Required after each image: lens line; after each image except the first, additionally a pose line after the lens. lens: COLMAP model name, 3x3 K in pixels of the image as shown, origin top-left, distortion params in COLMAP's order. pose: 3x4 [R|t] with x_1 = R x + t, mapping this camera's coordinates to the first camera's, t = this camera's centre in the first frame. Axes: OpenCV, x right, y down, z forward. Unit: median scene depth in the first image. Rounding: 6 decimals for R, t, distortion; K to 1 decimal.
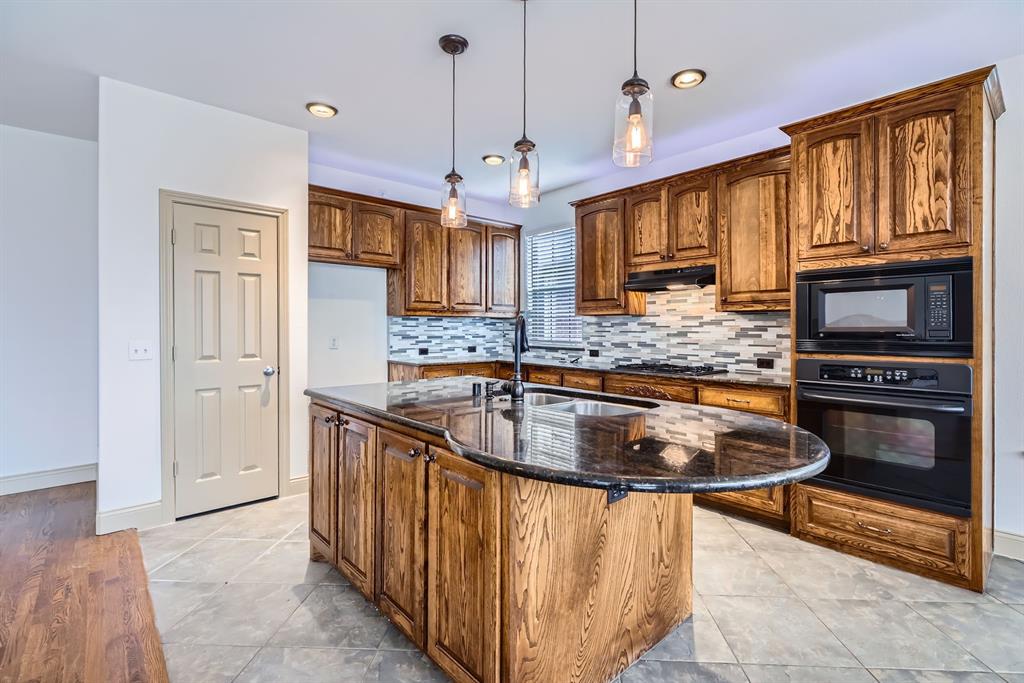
lens RADIAL K [[470.4, 0, 514.2], [0, 470.4, 332.4], [0, 0, 1]] dist [-0.003613, 0.000001]
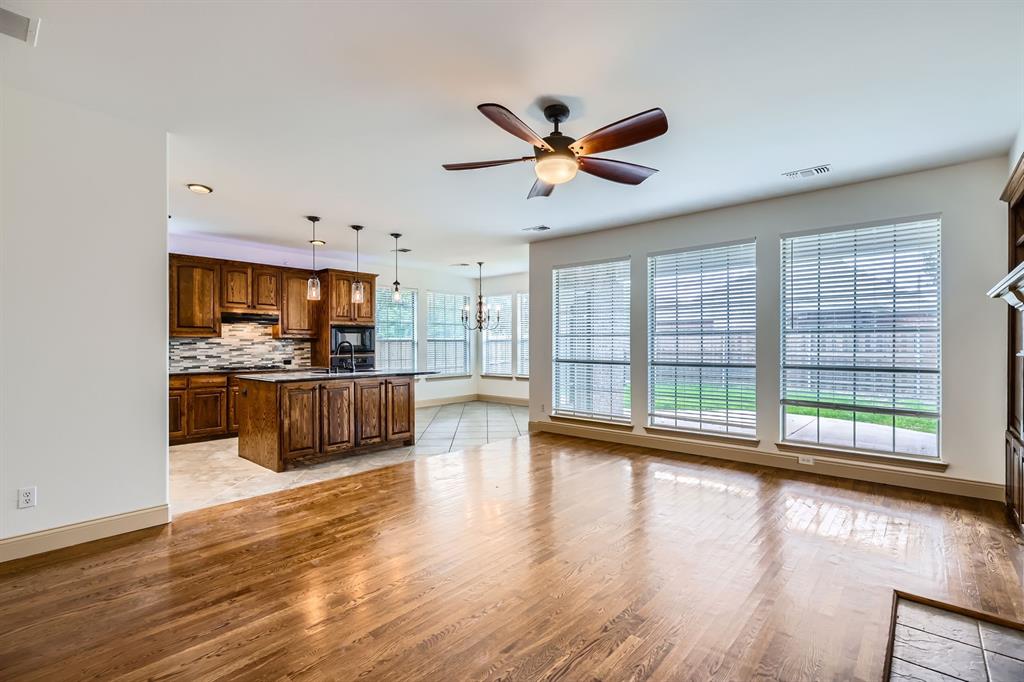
lens RADIAL K [[470.4, 0, 516.7], [0, 470.4, 345.1], [0, 0, 1]] dist [-0.003613, 0.000001]
pose [[-0.121113, 0.000617, 0.992638, -1.581934], [0.014041, 0.999901, 0.001091, 0.000251], [-0.992539, 0.014070, -0.121110, 0.205982]]
